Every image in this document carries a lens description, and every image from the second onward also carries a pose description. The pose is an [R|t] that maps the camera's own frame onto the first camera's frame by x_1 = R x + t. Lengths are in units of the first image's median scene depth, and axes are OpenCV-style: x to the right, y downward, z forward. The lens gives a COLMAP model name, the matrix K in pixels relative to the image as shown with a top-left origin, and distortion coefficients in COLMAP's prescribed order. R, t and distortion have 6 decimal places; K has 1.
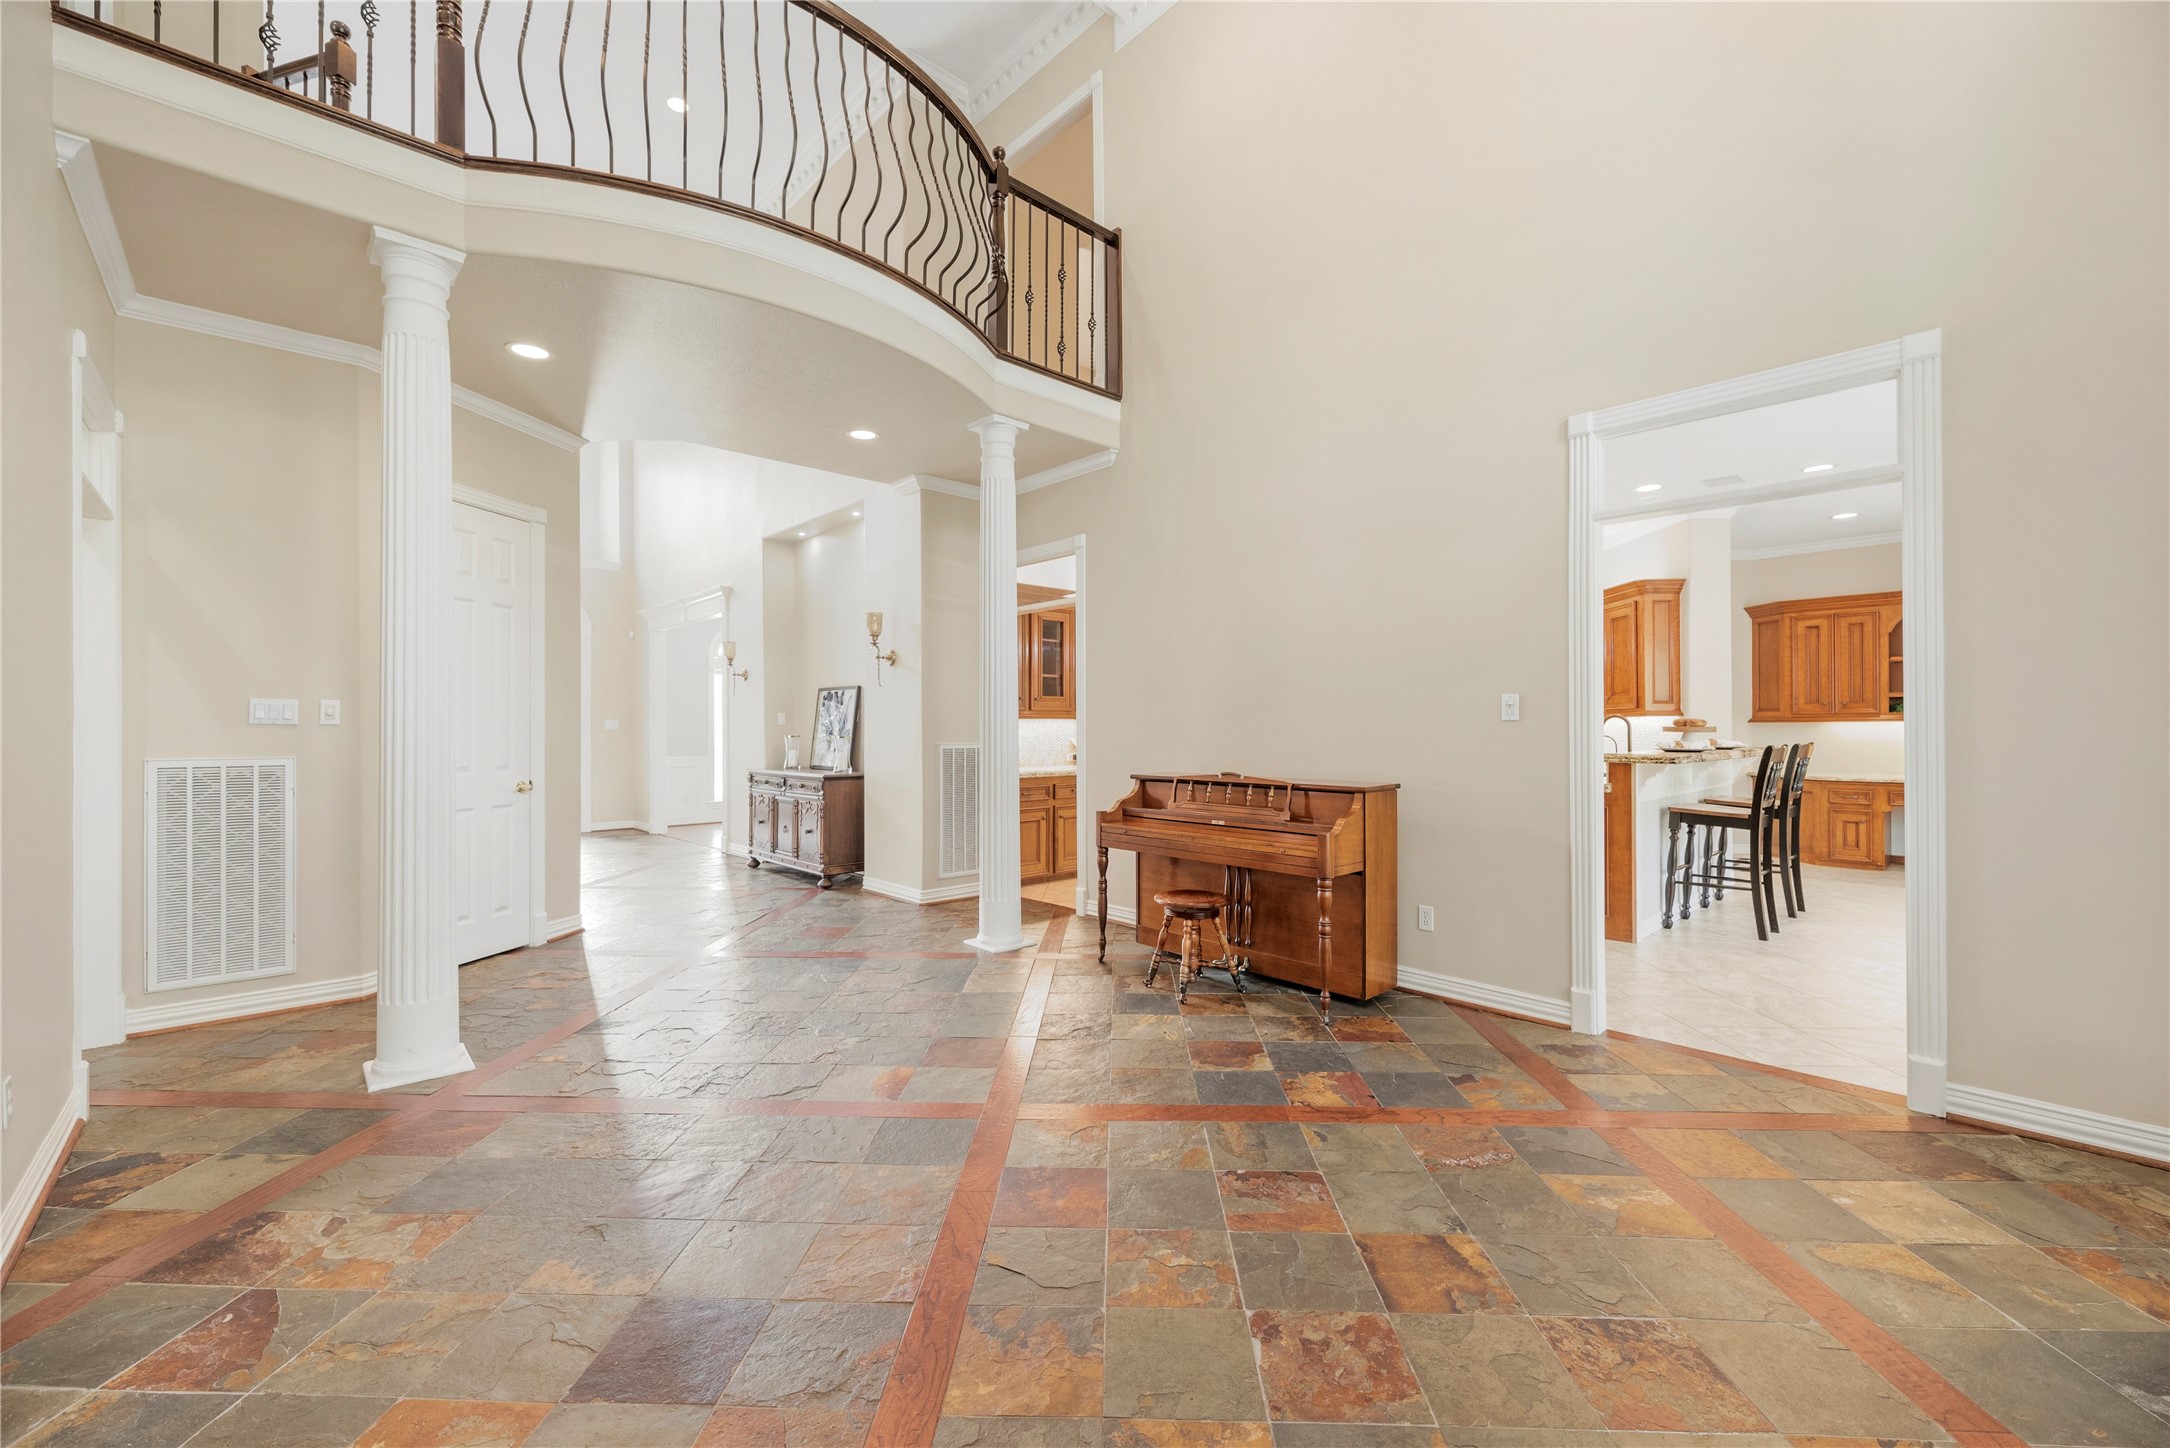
lens RADIAL K [[881.7, 0, 1088.3], [0, 881.7, 736.0], [0, 0, 1]] dist [0.000955, 0.000064]
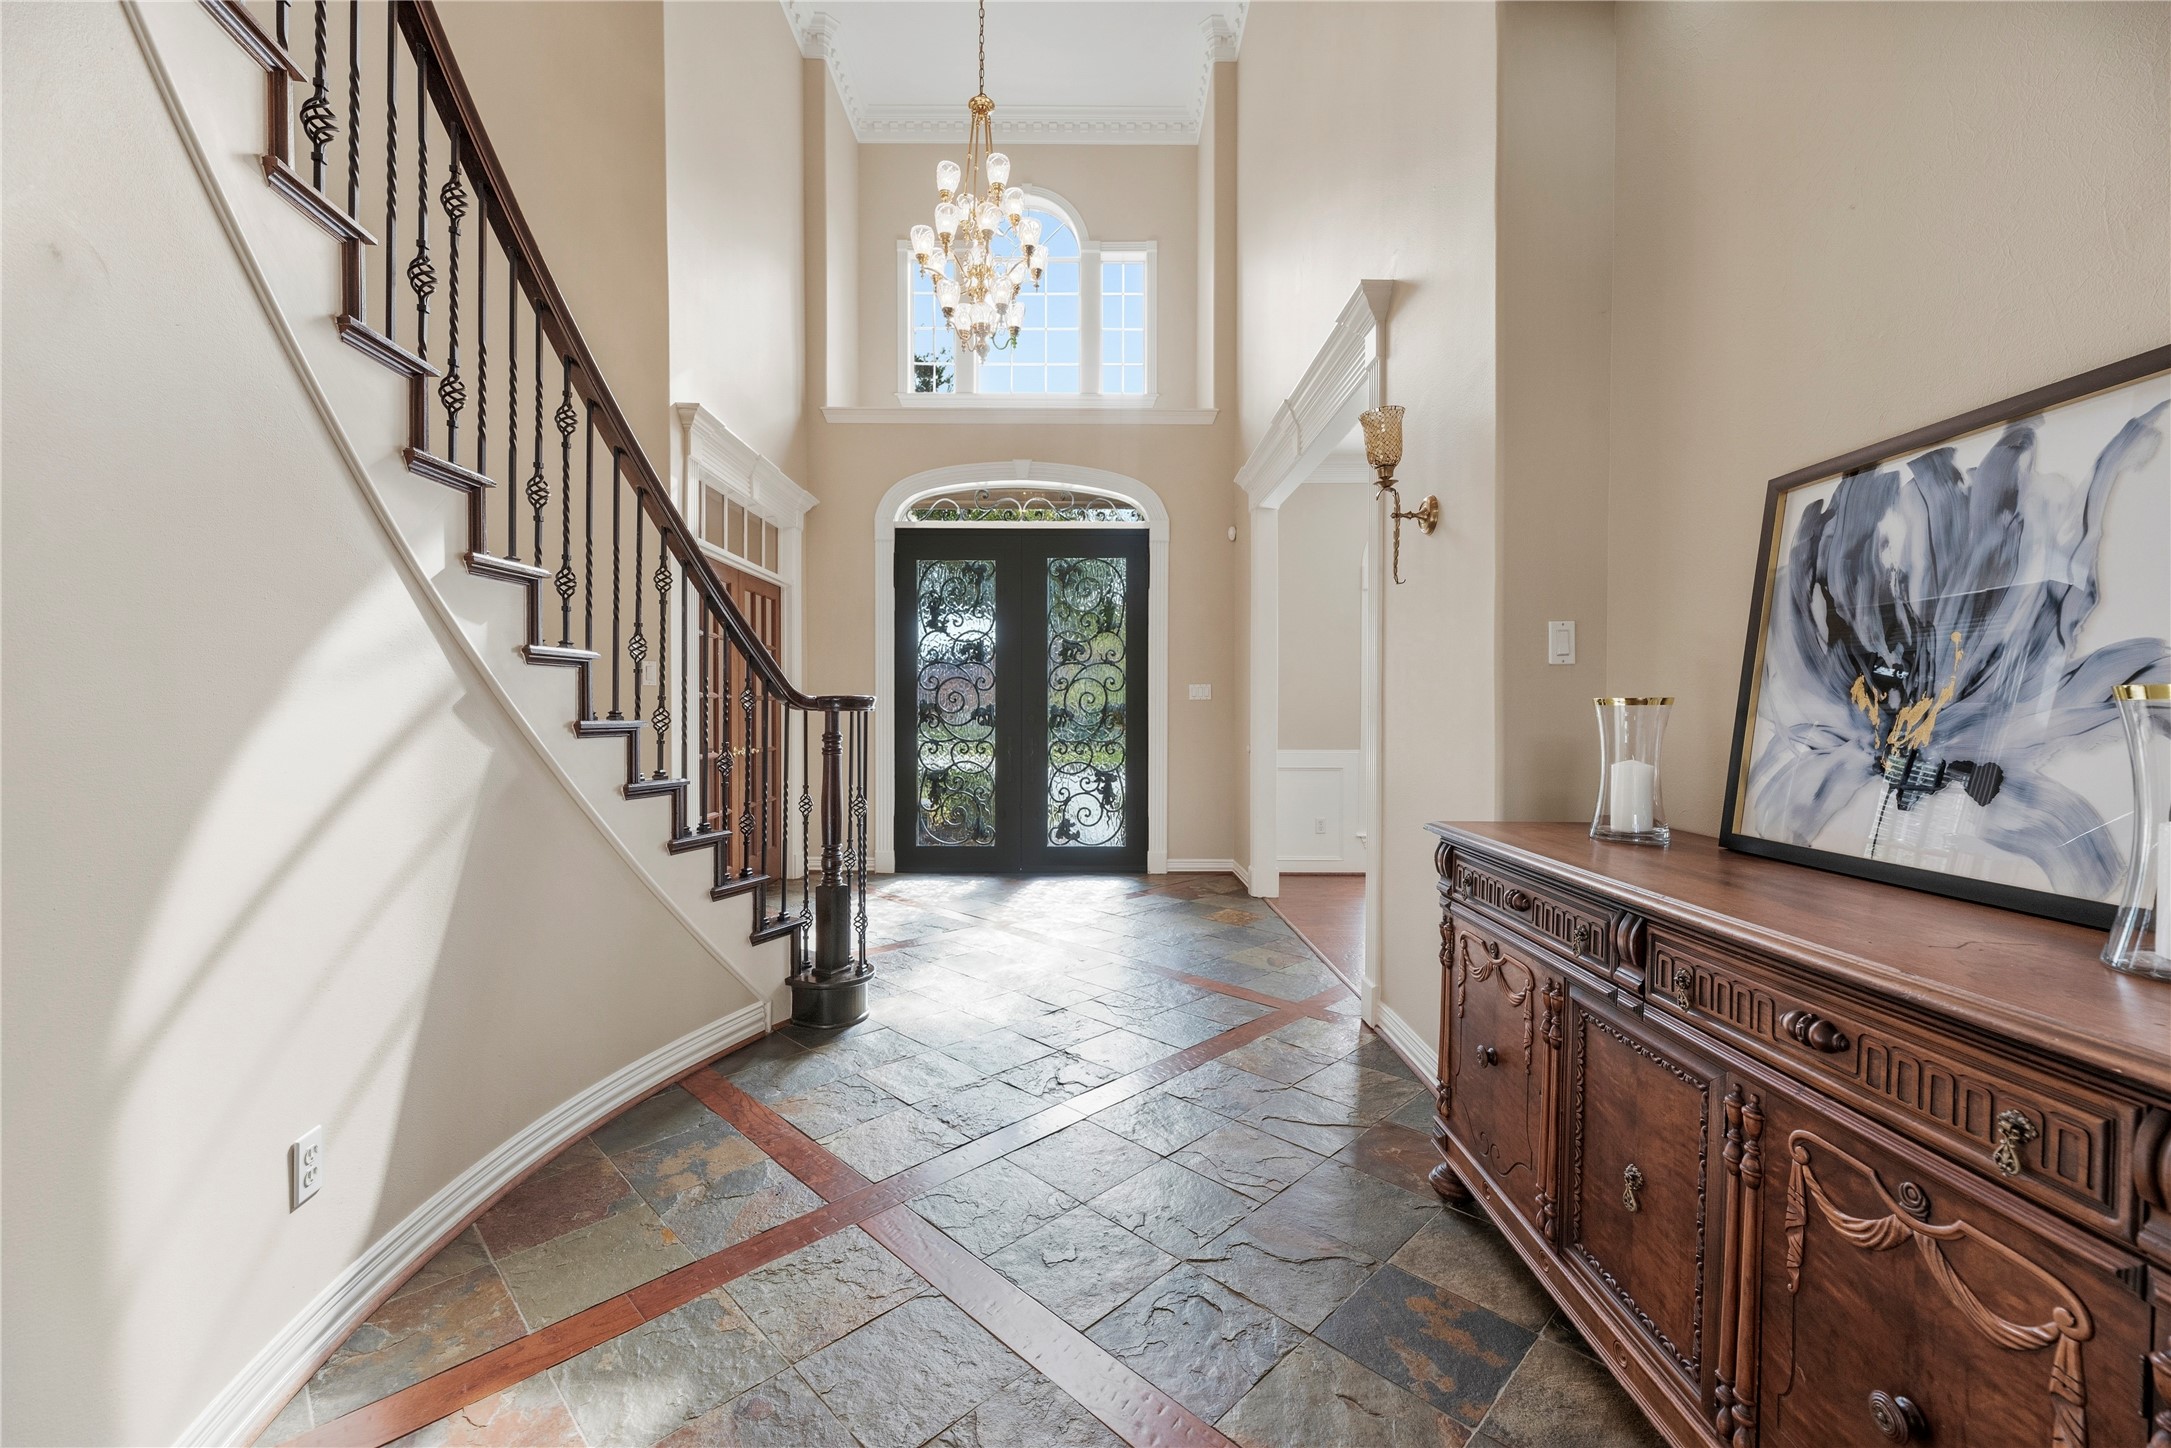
lens RADIAL K [[882.1, 0, 1088.8], [0, 882.1, 736.1], [0, 0, 1]] dist [0.000955, 0.000064]
pose [[0.740642, 0.016485, -0.671697, -0.273047], [-0.000615, 0.999715, 0.023857, 0.003655], [0.671899, -0.017257, 0.740441, 0.699989]]
